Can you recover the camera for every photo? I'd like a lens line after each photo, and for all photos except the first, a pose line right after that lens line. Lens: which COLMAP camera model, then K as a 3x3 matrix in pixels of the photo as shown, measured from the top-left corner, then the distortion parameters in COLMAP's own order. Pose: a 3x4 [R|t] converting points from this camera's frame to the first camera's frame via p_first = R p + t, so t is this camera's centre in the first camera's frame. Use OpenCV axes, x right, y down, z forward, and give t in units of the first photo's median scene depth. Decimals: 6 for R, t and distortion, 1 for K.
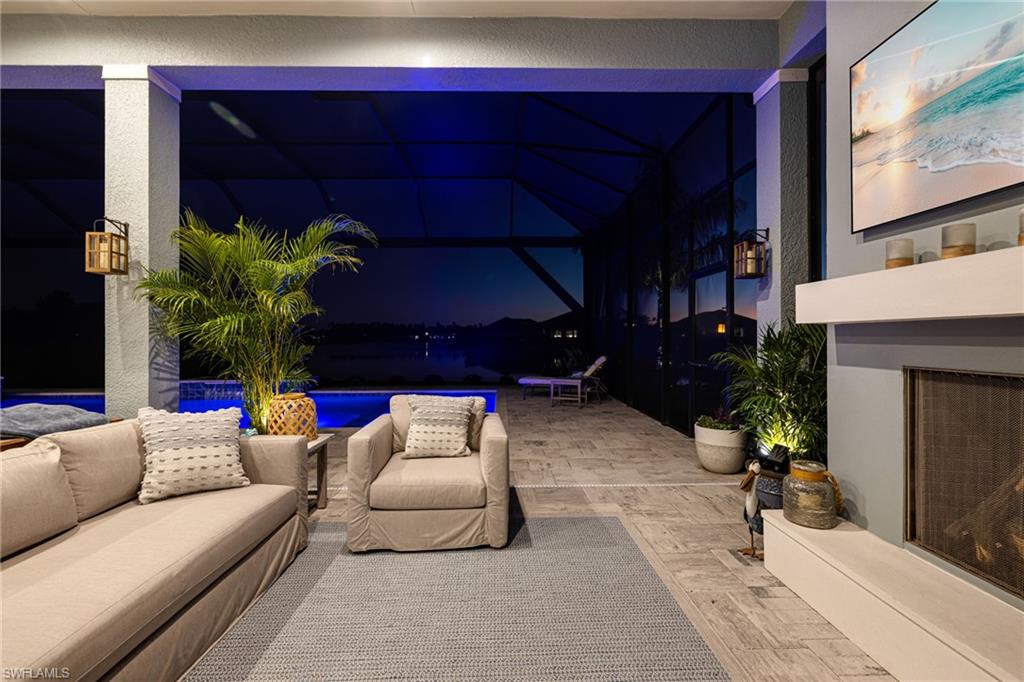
lens RADIAL K [[454.9, 0, 505.0], [0, 454.9, 337.9], [0, 0, 1]] dist [0.002249, -0.003508]
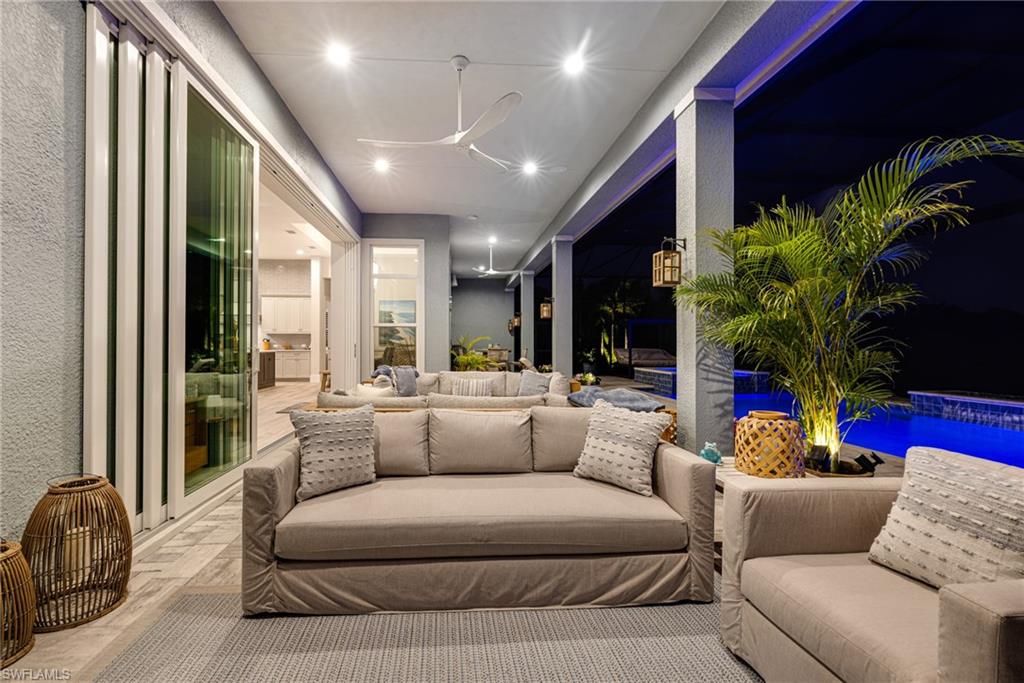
lens RADIAL K [[454.9, 0, 479.8], [0, 454.9, 340.6], [0, 0, 1]] dist [0.002249, -0.003508]
pose [[0.053895, 0.000170, -0.998547, 0.258144], [-0.000966, 1.000000, 0.000118, 0.000886], [0.998546, 0.000958, 0.053895, 0.428092]]
